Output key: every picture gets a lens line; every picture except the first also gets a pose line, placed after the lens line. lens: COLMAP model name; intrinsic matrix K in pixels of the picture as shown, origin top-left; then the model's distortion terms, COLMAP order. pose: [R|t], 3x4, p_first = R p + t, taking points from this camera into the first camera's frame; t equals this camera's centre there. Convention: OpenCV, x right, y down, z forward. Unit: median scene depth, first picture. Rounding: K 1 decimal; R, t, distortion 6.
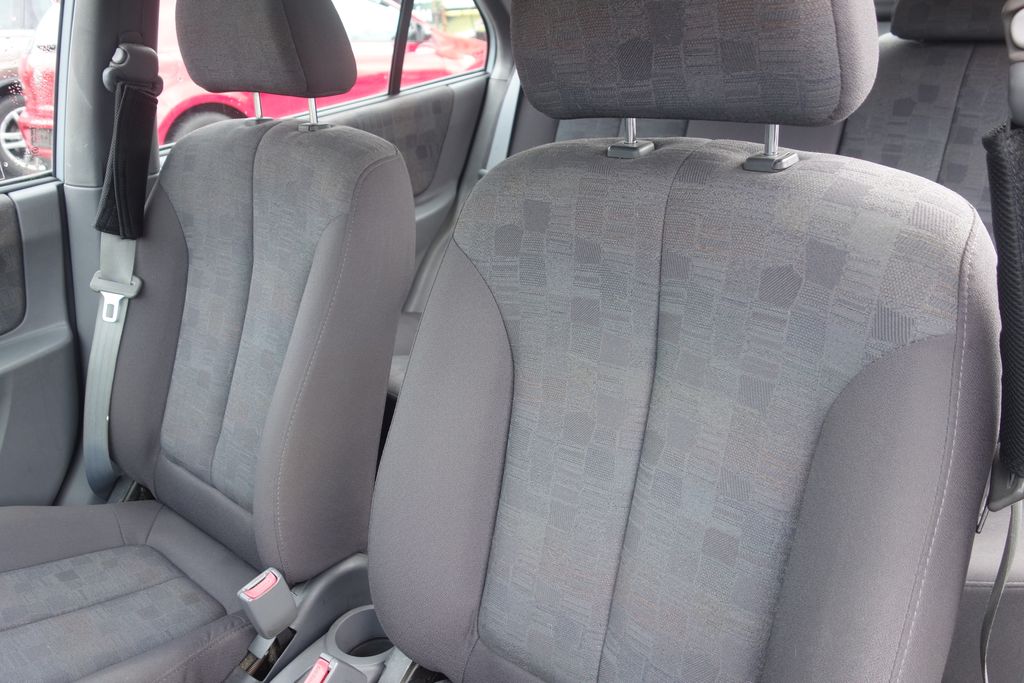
lens RADIAL K [[805.4, 0, 507.9], [0, 805.4, 337.7], [0, 0, 1]] dist [0.009268, -0.004085]
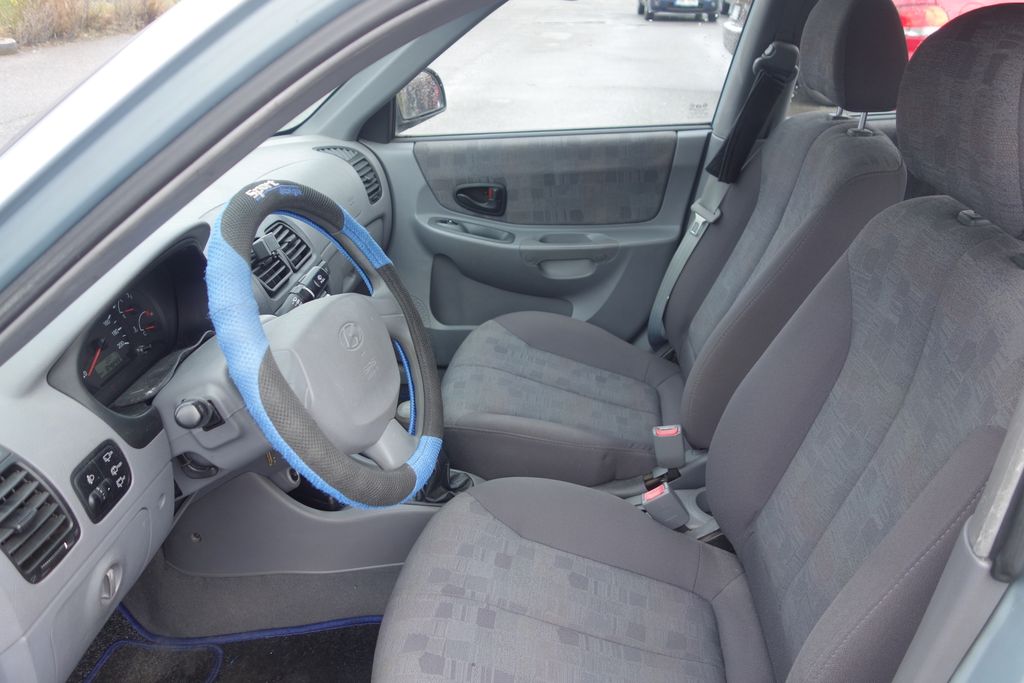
lens RADIAL K [[812.1, 0, 512.0], [0, 812.1, 341.5], [0, 0, 1]] dist [0.000819, 0.000215]
pose [[0.588700, 0.390126, -0.707978, 0.405167], [-0.329331, 0.915600, 0.230688, -0.072629], [0.738223, 0.097354, 0.667495, -0.171011]]
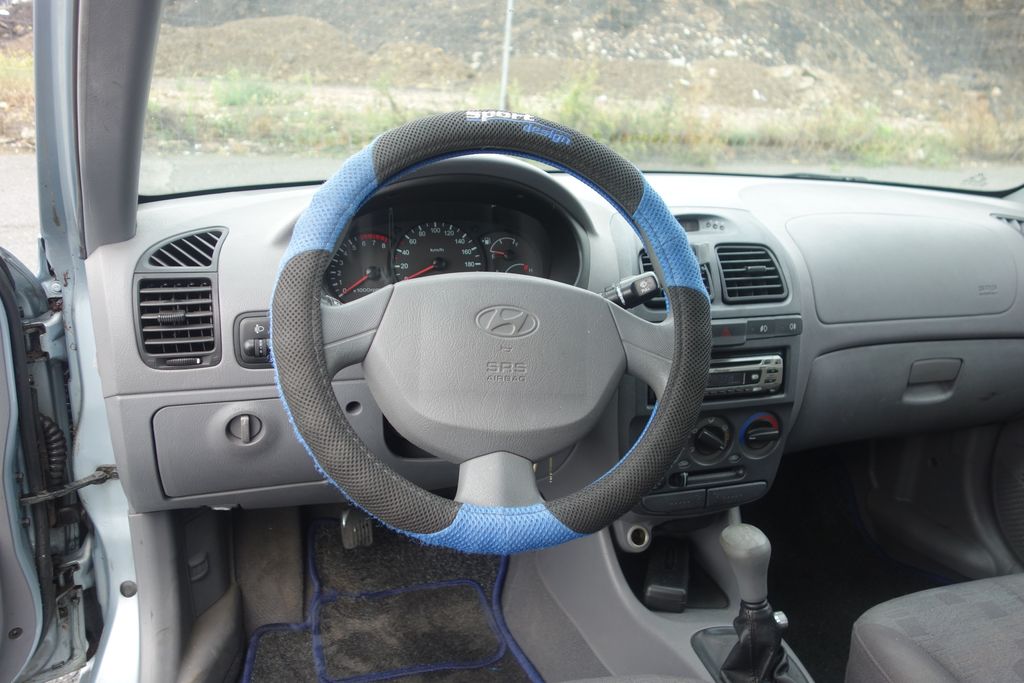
lens RADIAL K [[805.4, 0, 507.9], [0, 805.4, 337.7], [0, 0, 1]] dist [0.009268, -0.004085]
pose [[-0.529565, 0.304873, -0.791589, 0.226978], [-0.336834, 0.780881, 0.526088, -0.147844], [0.778526, 0.545232, -0.310836, 0.429933]]
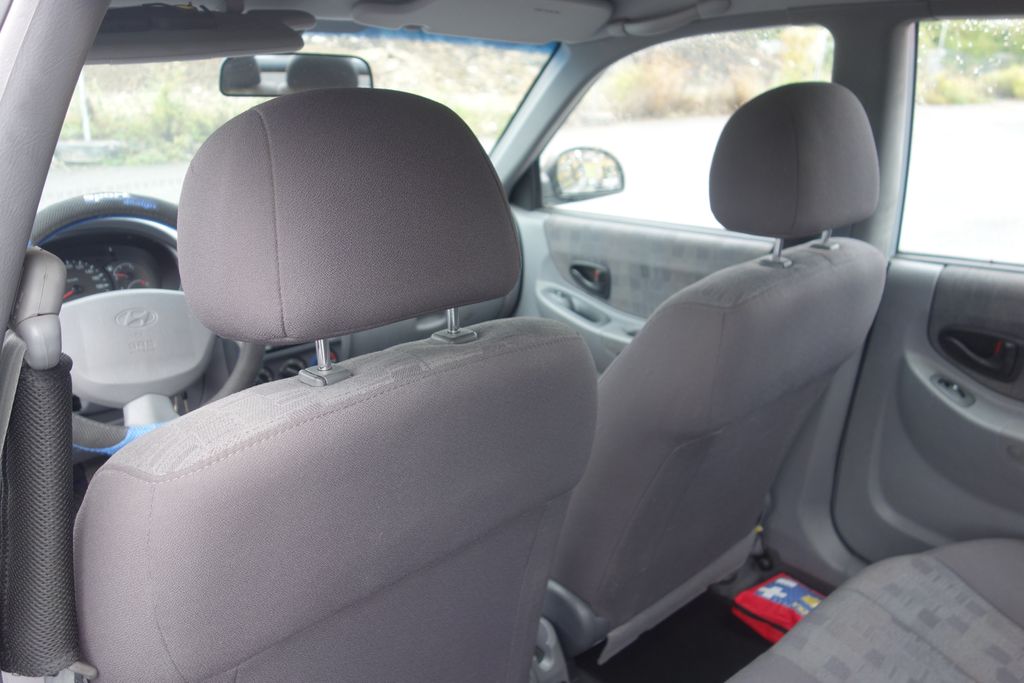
lens RADIAL K [[809.4, 0, 510.2], [0, 809.4, 342.1], [0, 0, 1]] dist [0.006205, -0.006717]
pose [[-0.092340, 0.387655, -0.917168, 0.650463], [-0.385967, 0.835154, 0.391850, -0.396304], [0.917879, 0.390180, 0.072504, 0.604962]]
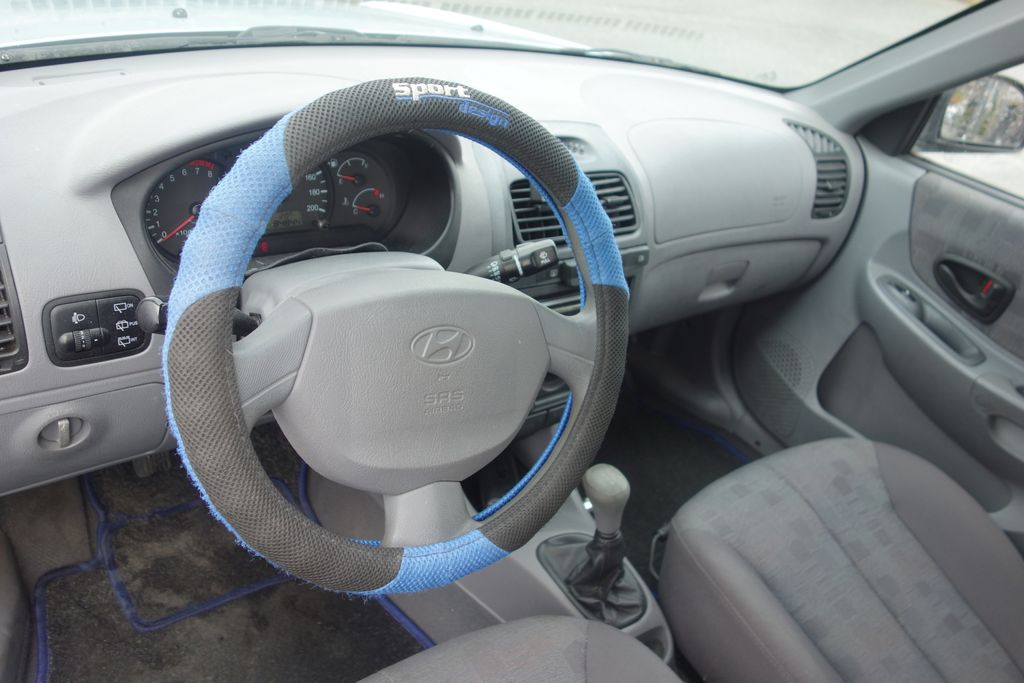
lens RADIAL K [[805.4, 0, 507.9], [0, 805.4, 337.7], [0, 0, 1]] dist [0.009268, -0.004085]
pose [[-0.212451, 0.546647, -0.809964, 0.164885], [-0.548884, 0.619009, 0.561742, -0.163801], [0.808450, 0.563919, 0.168536, 0.181884]]
